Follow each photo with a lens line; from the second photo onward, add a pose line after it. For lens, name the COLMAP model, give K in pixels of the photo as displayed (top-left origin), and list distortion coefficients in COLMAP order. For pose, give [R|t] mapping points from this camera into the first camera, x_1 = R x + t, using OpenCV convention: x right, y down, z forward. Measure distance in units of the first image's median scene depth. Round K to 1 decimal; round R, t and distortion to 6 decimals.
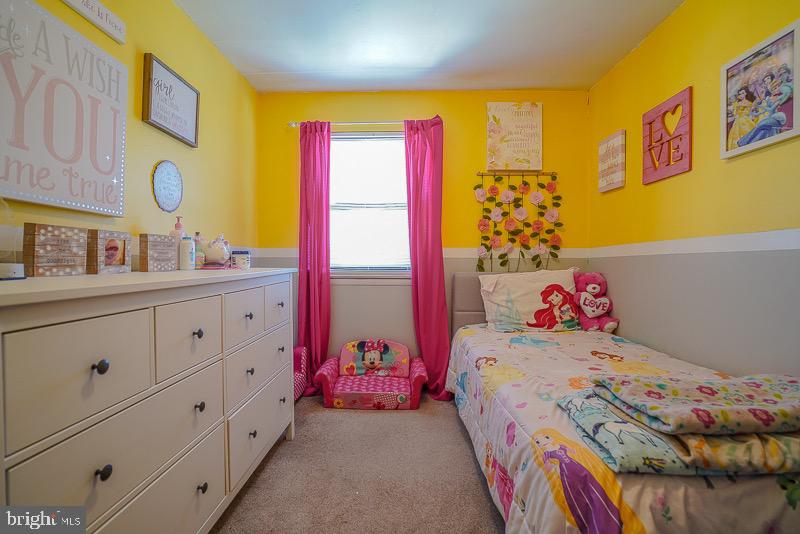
lens RADIAL K [[368.9, 0, 397.8], [0, 368.9, 265.0], [0, 0, 1]] dist [-0.066093, 0.024454]
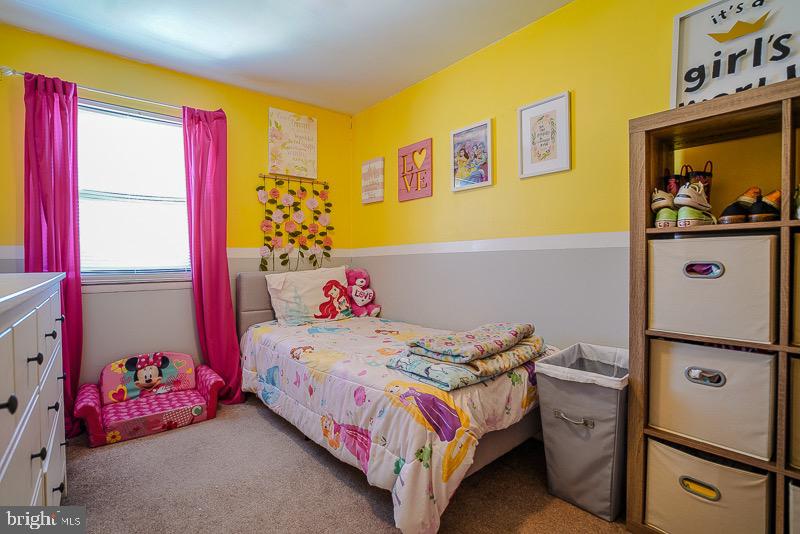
lens RADIAL K [[382.4, 0, 395.9], [0, 382.4, 265.9], [0, 0, 1]] dist [-0.069803, 0.029010]
pose [[0.745175, -0.020508, 0.666553, -0.230476], [0.018696, 0.999777, 0.009859, -0.000311], [-0.666606, 0.005116, 0.745392, -0.038207]]
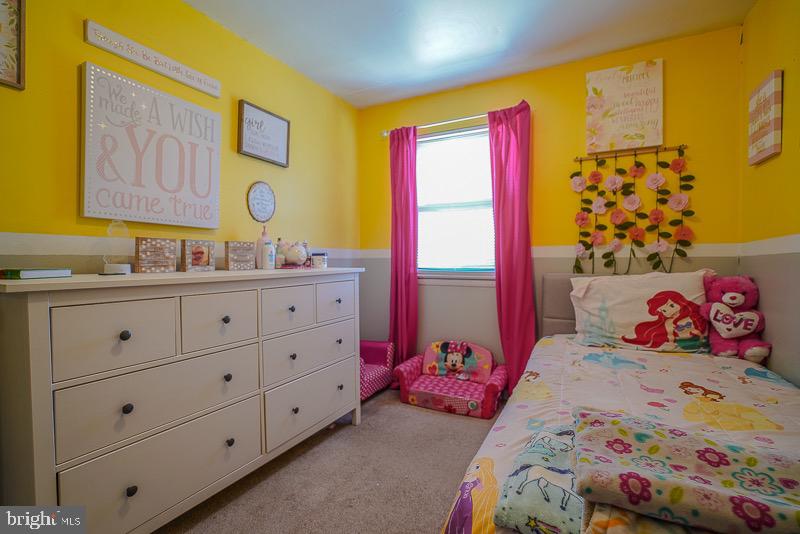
lens RADIAL K [[370.3, 0, 400.0], [0, 370.3, 267.0], [0, 0, 1]] dist [-0.064050, 0.024923]
pose [[0.893543, 0.004059, -0.448960, 0.264388], [-0.001686, 0.999982, 0.005683, -0.001307], [0.448975, -0.004321, 0.893534, 0.060316]]
